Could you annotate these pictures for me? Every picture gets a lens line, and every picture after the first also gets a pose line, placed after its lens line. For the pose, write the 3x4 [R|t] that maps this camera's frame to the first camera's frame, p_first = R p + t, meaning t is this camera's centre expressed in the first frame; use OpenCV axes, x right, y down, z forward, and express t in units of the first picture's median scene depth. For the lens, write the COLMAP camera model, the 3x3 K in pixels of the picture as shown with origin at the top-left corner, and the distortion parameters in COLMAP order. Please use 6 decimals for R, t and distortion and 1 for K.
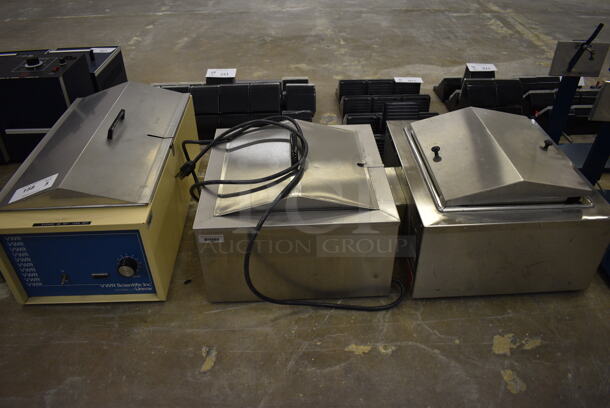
lens RADIAL K [[471.5, 0, 305.0], [0, 471.5, 204.0], [0, 0, 1]] dist [-0.099975, 0.005237]
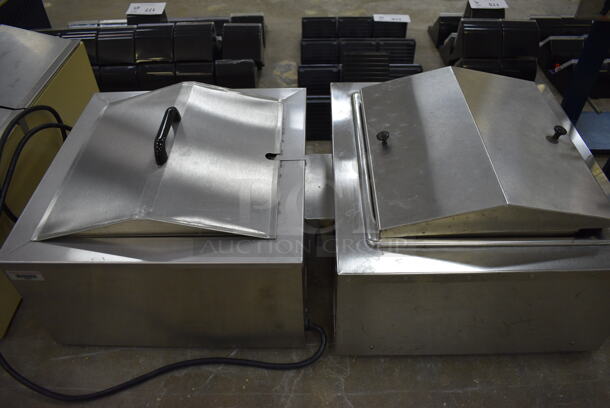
lens RADIAL K [[471.5, 0, 305.0], [0, 471.5, 204.0], [0, 0, 1]] dist [-0.099975, 0.005237]
pose [[0.998913, 0.026388, -0.038426, 0.203492], [-0.020797, 0.990041, 0.139234, -0.114526], [0.041717, -0.138283, 0.989514, 0.342096]]
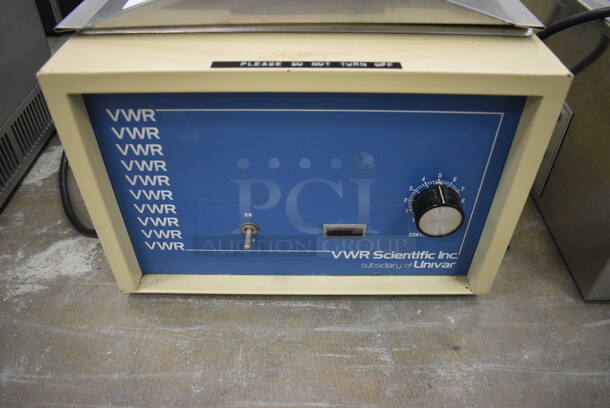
lens RADIAL K [[471.5, 0, 305.0], [0, 471.5, 204.0], [0, 0, 1]] dist [-0.099975, 0.005237]
pose [[0.998403, 0.047510, -0.030579, -0.455565], [-0.044538, 0.994812, 0.091463, 0.096475], [0.034766, -0.089955, 0.995339, 0.591260]]
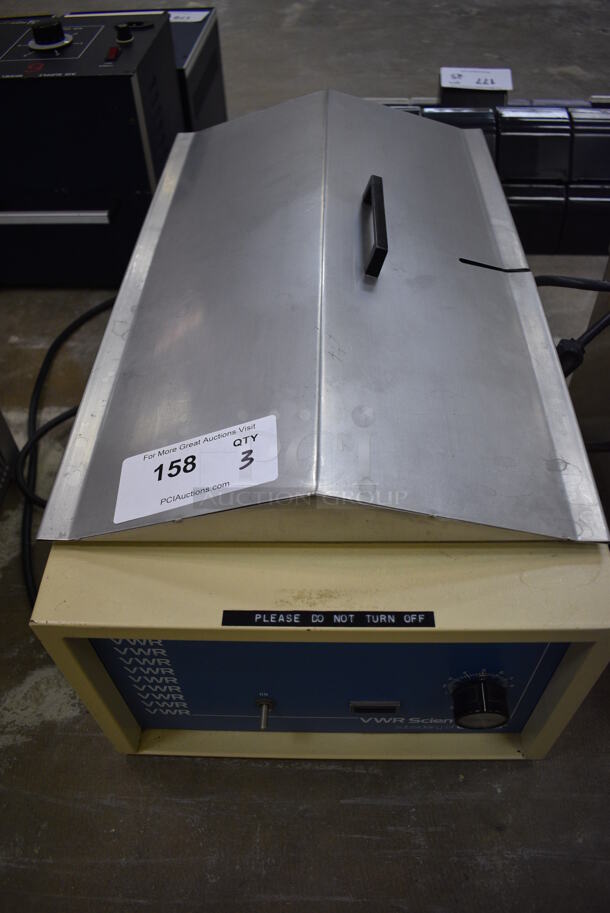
lens RADIAL K [[705.7, 0, 301.6], [0, 705.7, 443.3], [0, 0, 1]] dist [-0.099975, 0.005237]
pose [[0.996537, 0.042748, -0.071319, -0.458472], [-0.027205, 0.978142, 0.206152, -0.133480], [0.078573, -0.203498, 0.975918, 0.525995]]
